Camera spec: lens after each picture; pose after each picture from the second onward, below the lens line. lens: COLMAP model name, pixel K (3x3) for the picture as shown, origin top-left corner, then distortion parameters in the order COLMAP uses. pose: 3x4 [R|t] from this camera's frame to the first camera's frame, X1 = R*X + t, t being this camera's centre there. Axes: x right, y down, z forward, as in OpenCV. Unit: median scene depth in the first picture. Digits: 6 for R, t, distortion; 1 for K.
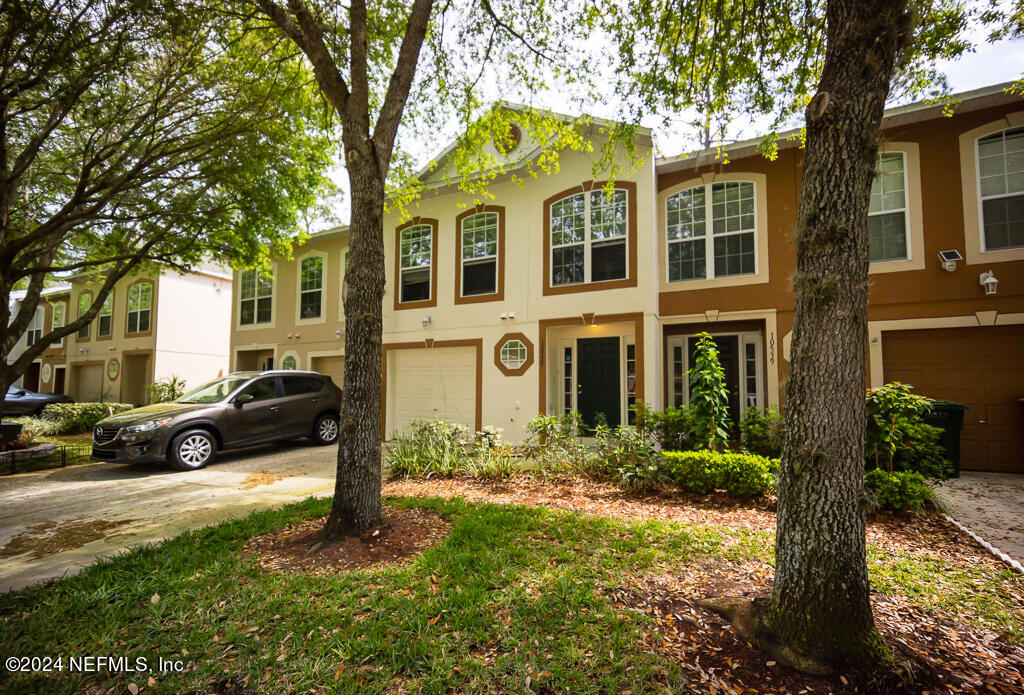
lens RADIAL K [[426.6, 0, 511.4], [0, 426.6, 369.0], [0, 0, 1]] dist [0.000331, 0.000055]
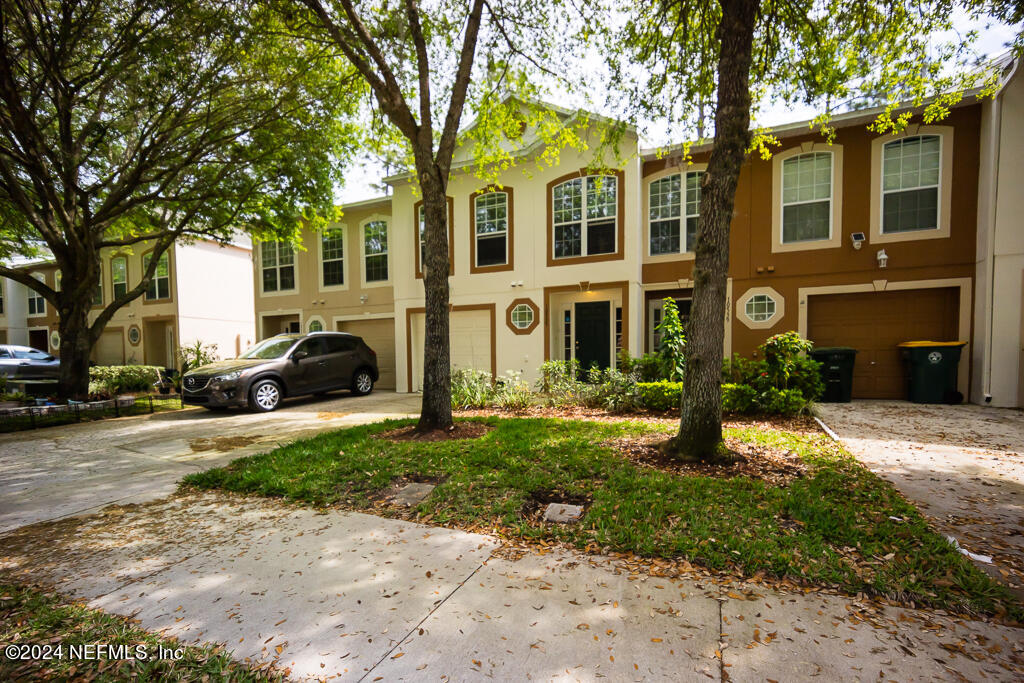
lens RADIAL K [[431.1, 0, 530.8], [0, 431.1, 374.1], [0, 0, 1]] dist [0.001335, 0.000026]
pose [[0.998294, -0.015300, 0.056340, -0.045306], [0.010063, 0.995700, 0.092086, 0.017064], [-0.057507, -0.091362, 0.994156, -0.234079]]
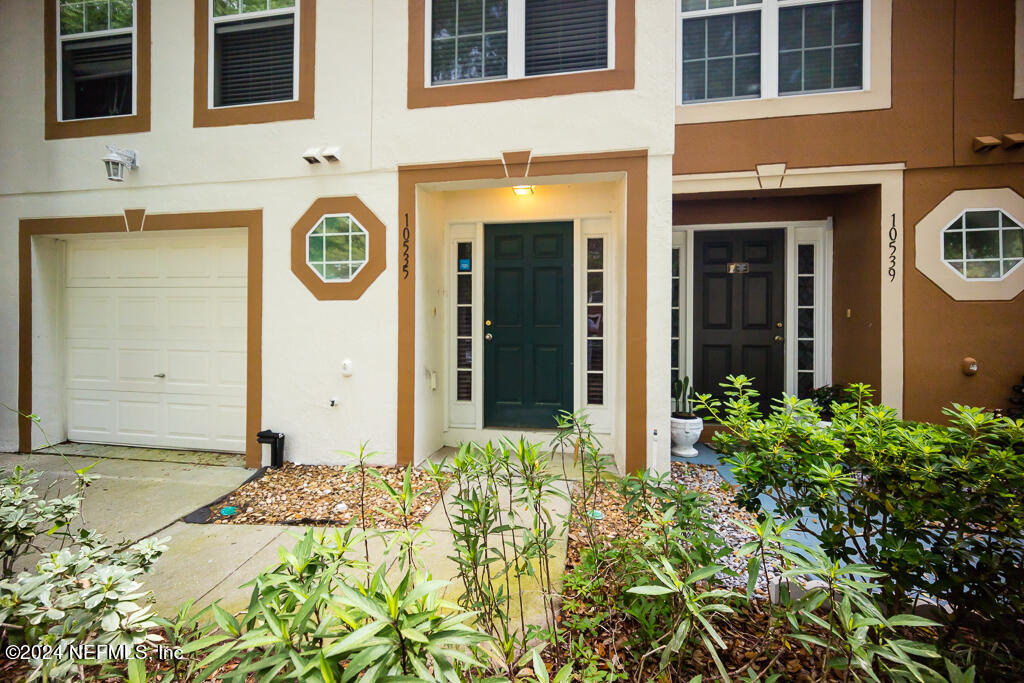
lens RADIAL K [[423.7, 0, 510.5], [0, 423.7, 327.3], [0, 0, 1]] dist [0.000126, 0.000072]
pose [[0.963792, -0.001218, 0.266651, 0.062730], [-0.014139, 0.998350, 0.055663, 0.019437], [-0.266279, -0.057417, 0.962184, 0.589626]]
